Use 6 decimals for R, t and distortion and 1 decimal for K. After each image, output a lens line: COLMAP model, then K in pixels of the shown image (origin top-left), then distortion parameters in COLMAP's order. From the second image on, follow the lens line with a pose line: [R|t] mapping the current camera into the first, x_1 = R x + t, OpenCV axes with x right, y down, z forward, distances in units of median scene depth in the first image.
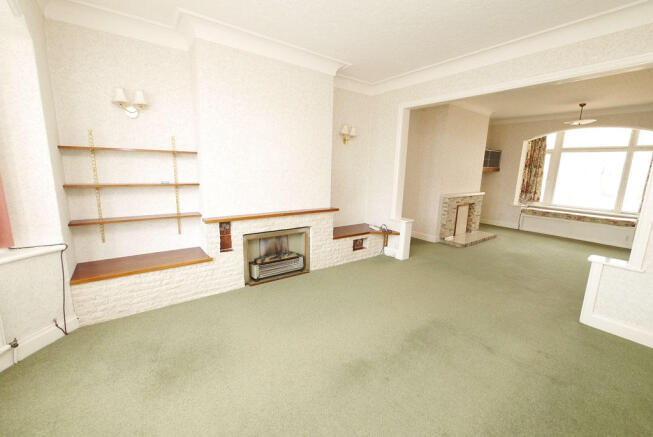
lens RADIAL K [[272.7, 0, 326.5], [0, 272.7, 219.6], [0, 0, 1]] dist [-0.001442, -0.000078]
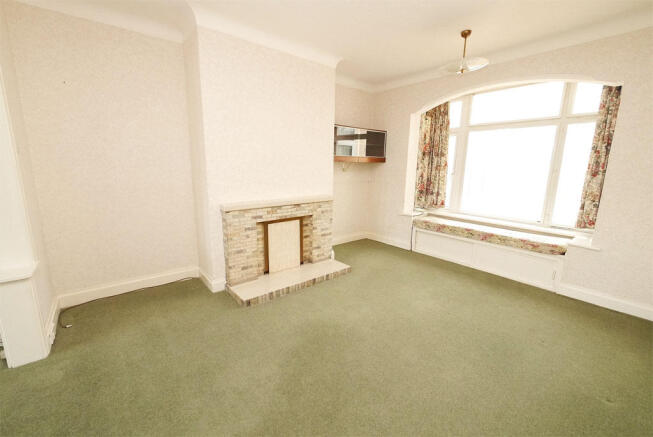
lens RADIAL K [[272.7, 0, 326.0], [0, 272.7, 218.9], [0, 0, 1]] dist [-0.001442, -0.000078]
pose [[0.998959, -0.020678, 0.040652, 0.485886], [0.020480, 0.999776, 0.005268, -0.048745], [-0.040751, -0.004430, 0.999159, 0.360186]]
